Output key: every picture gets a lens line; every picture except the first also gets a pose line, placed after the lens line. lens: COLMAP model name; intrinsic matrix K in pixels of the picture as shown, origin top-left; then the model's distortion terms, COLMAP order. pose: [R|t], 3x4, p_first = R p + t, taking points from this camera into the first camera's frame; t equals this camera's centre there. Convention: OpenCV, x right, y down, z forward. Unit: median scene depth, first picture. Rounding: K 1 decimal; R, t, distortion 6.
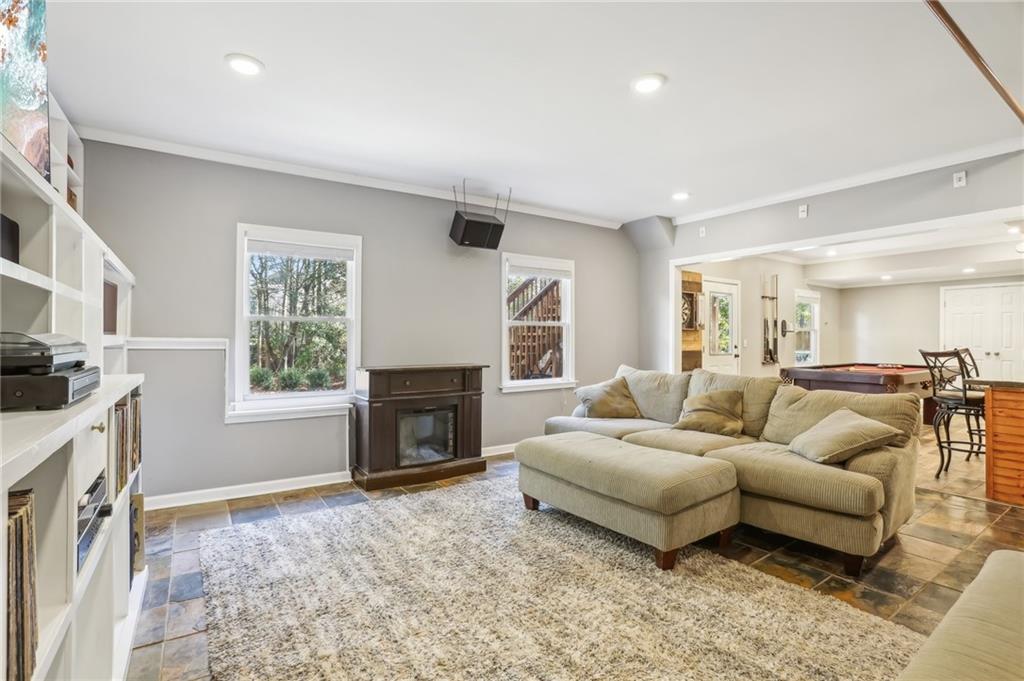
lens RADIAL K [[479.9, 0, 509.6], [0, 479.9, 336.7], [0, 0, 1]] dist [-0.063957, 0.025156]
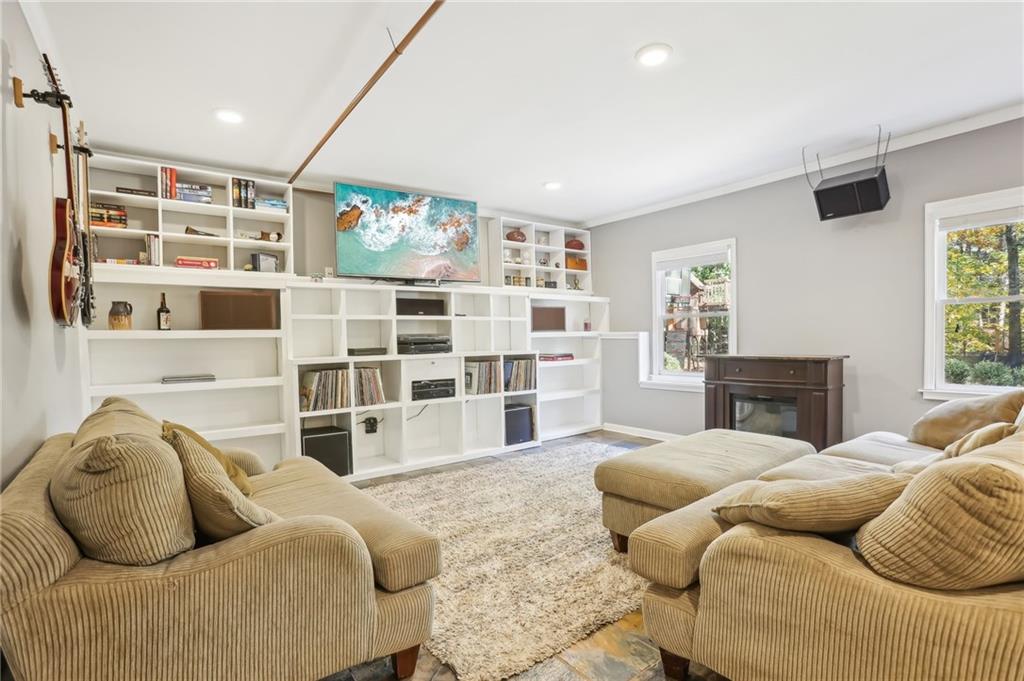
lens RADIAL K [[479.9, 0, 509.6], [0, 479.9, 336.7], [0, 0, 1]] dist [-0.063957, 0.025156]
pose [[0.059627, -0.006627, -0.998199, 0.713708], [0.023176, 0.999718, -0.005253, 0.014236], [0.997952, -0.022821, 0.059763, 0.377072]]
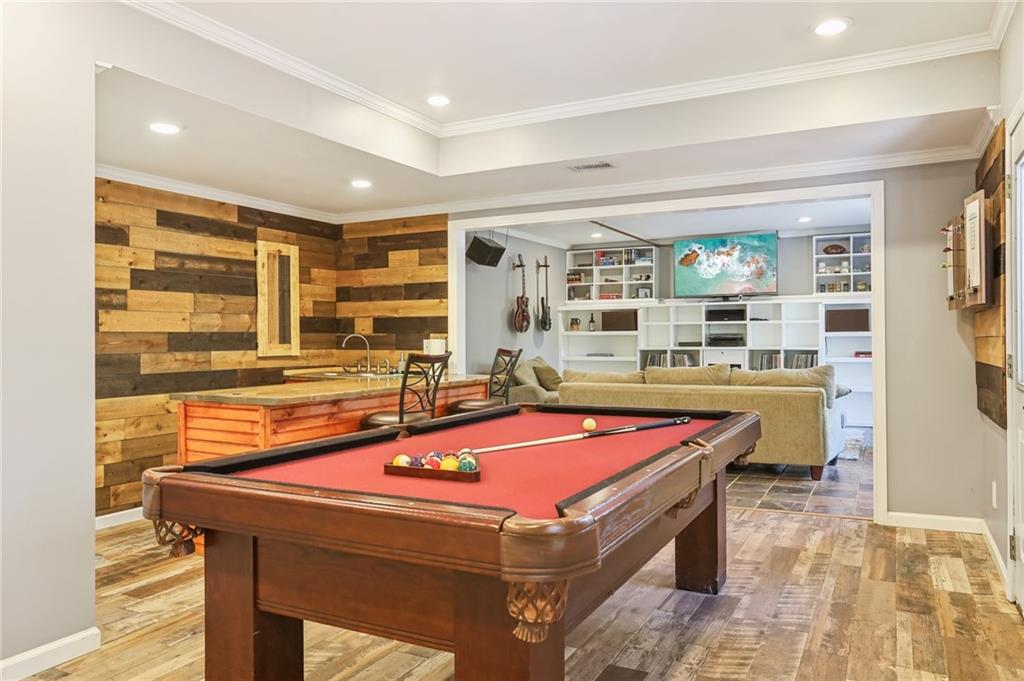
lens RADIAL K [[751.1, 0, 505.6], [0, 751.1, 326.5], [0, 0, 1]] dist [-0.090964, 0.191106]
pose [[-0.876672, -0.000003, -0.481088, 1.412324], [0.007960, 0.999863, -0.014512, 0.005947], [0.481023, -0.016552, -0.876552, 1.962366]]
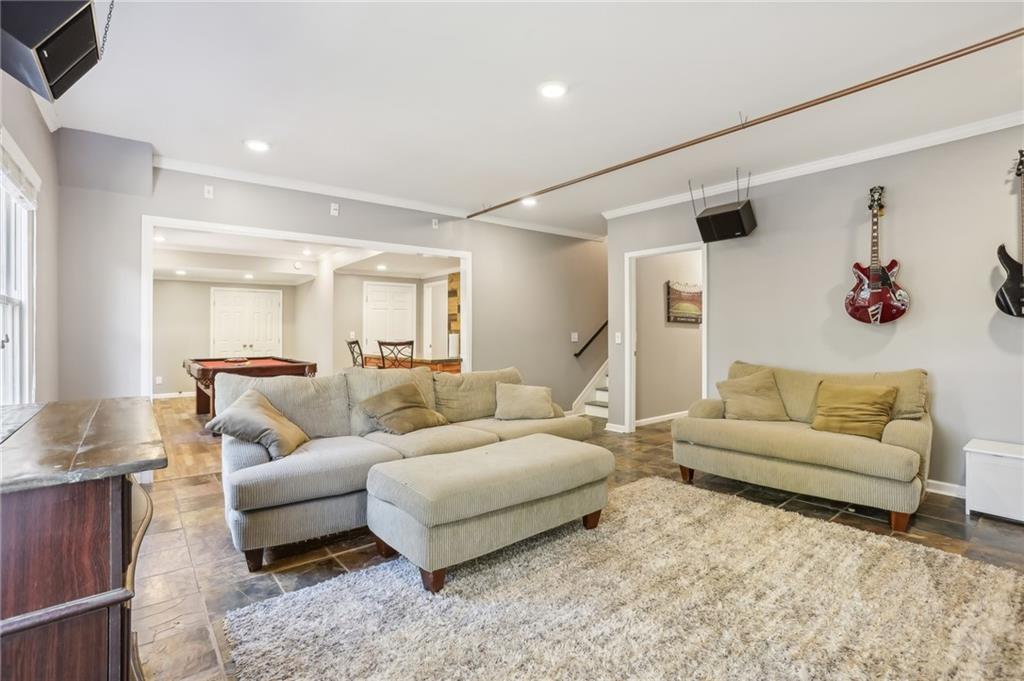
lens RADIAL K [[479.9, 0, 509.6], [0, 479.9, 336.7], [0, 0, 1]] dist [-0.063957, 0.025156]
pose [[-0.077531, -0.009142, 0.996948, -0.446588], [0.002151, 0.999954, 0.009337, 0.003808], [-0.996988, 0.002869, -0.077508, 0.697161]]
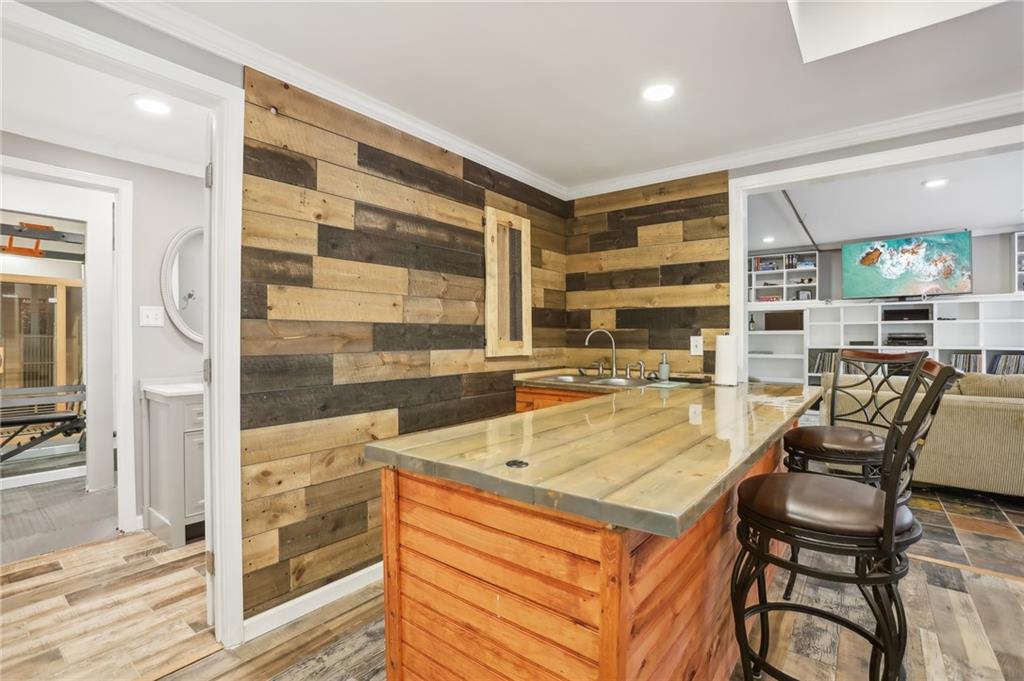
lens RADIAL K [[479.9, 0, 509.6], [0, 479.9, 336.7], [0, 0, 1]] dist [-0.063957, 0.025156]
pose [[-0.947022, 0.001849, -0.321162, 1.342923], [0.002423, 0.999996, -0.001387, 0.009757], [0.321159, -0.002092, -0.947023, 1.236002]]
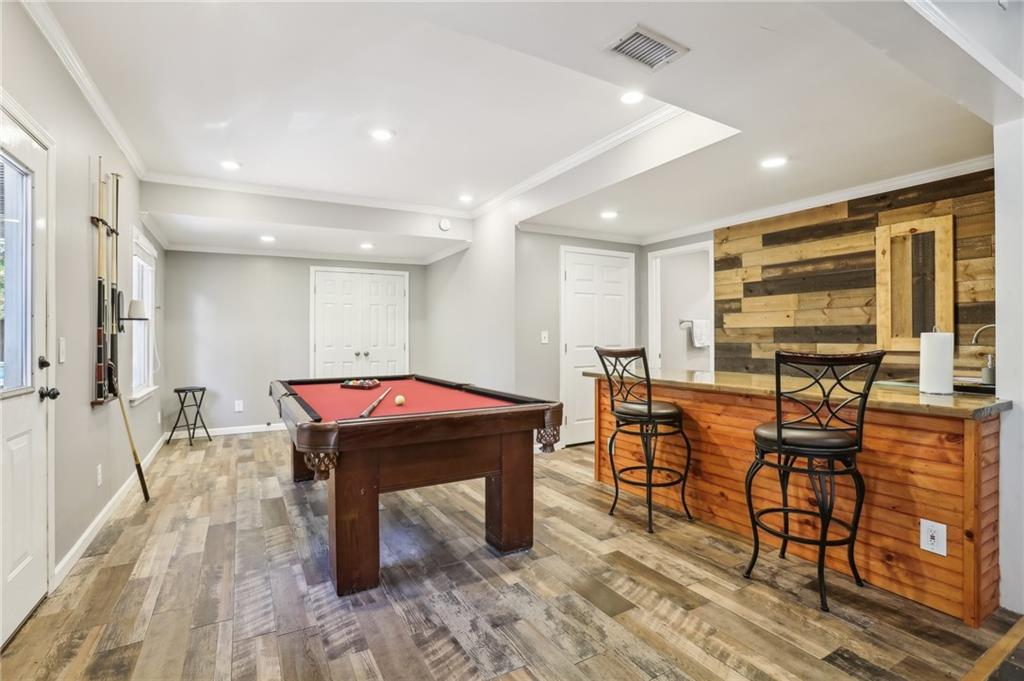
lens RADIAL K [[479.9, 0, 509.6], [0, 479.9, 336.7], [0, 0, 1]] dist [-0.063957, 0.025156]
pose [[0.068023, -0.000717, 0.997683, 0.364920], [0.003040, 0.999995, 0.000511, 0.010423], [-0.997679, 0.002998, 0.068025, 1.167341]]
